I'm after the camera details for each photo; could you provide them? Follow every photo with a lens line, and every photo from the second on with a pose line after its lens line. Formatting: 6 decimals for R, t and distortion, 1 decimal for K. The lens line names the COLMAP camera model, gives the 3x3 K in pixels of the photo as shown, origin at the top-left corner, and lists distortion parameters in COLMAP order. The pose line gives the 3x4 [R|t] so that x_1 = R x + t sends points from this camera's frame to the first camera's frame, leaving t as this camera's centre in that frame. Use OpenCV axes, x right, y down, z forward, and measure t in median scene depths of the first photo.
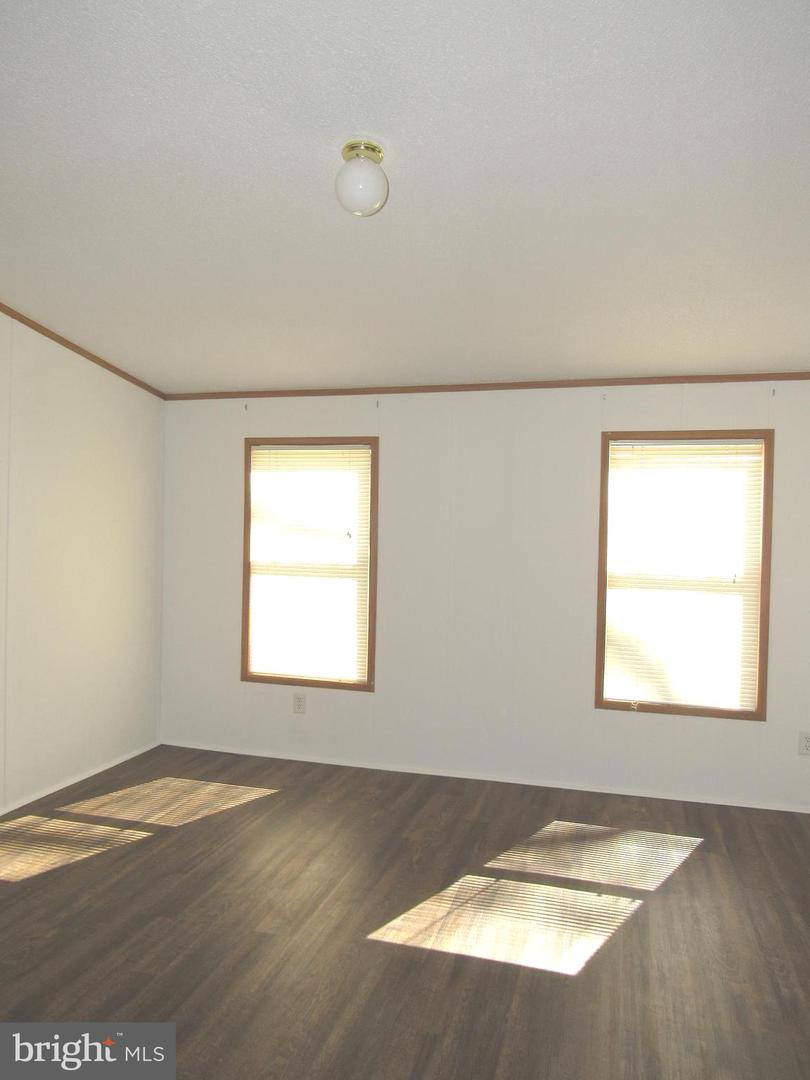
lens RADIAL K [[771.7, 0, 405.0], [0, 771.7, 540.0], [0, 0, 1]] dist [0.064588, -0.001086]
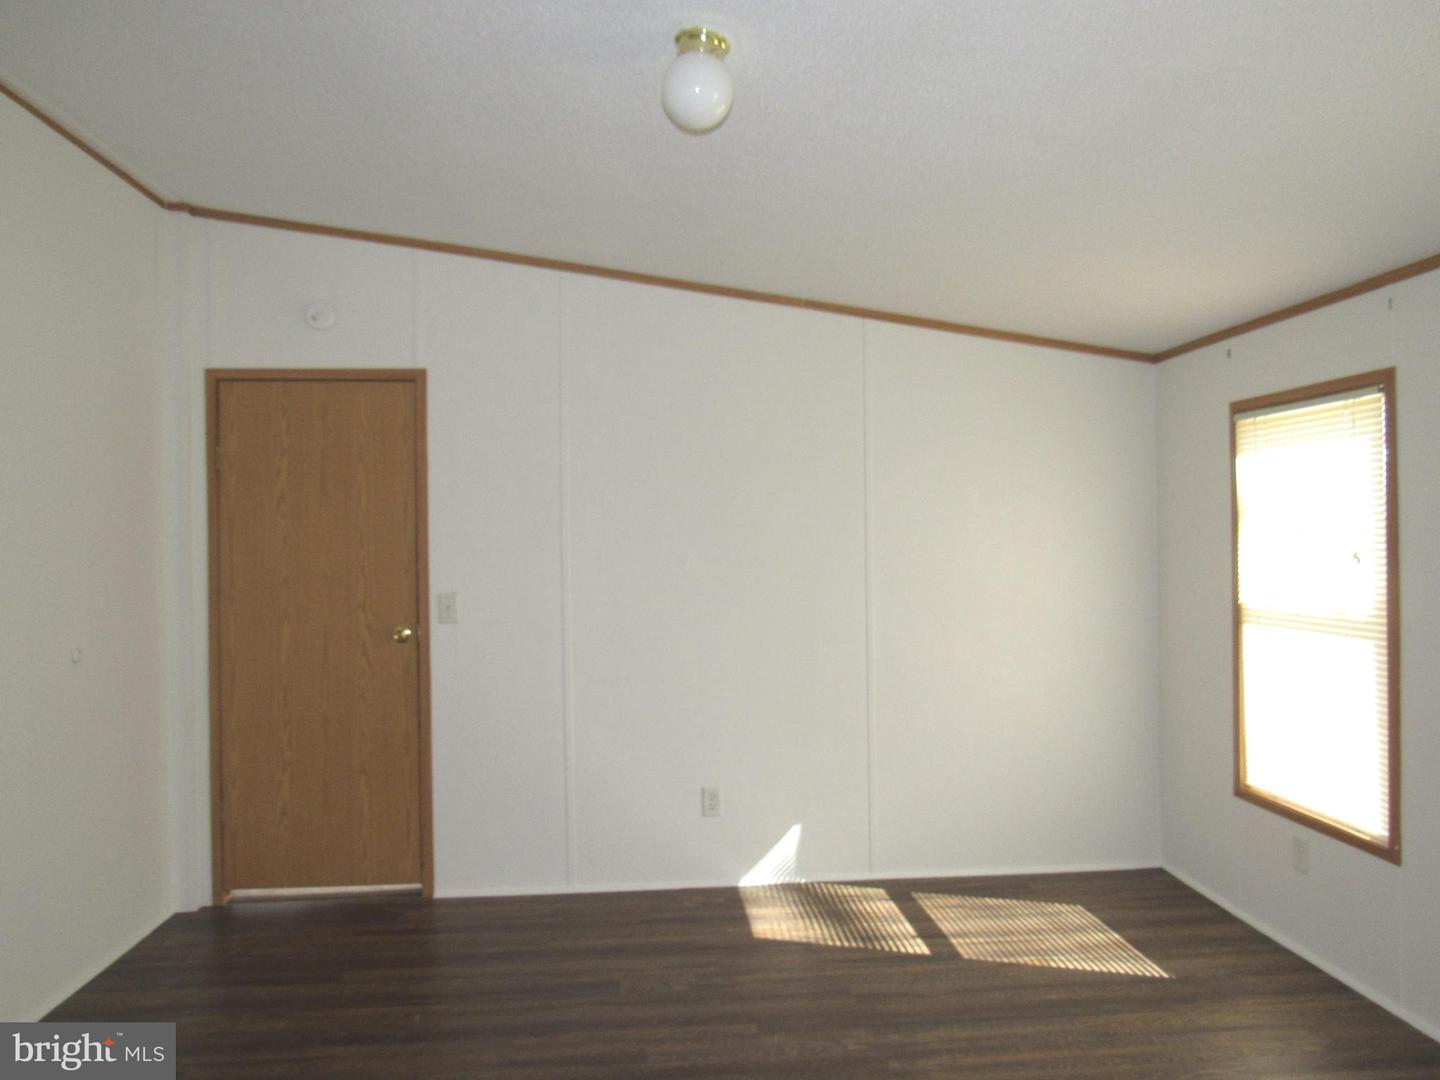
lens RADIAL K [[1036.2, 0, 723.4], [0, 1036.2, 538.1], [0, 0, 1]] dist [-0.019185, 0.005651]
pose [[0.395635, -0.023296, -0.918112, 0.473123], [0.003760, 0.999711, -0.023746, -0.006787], [0.918400, 0.005942, 0.395608, 0.368033]]
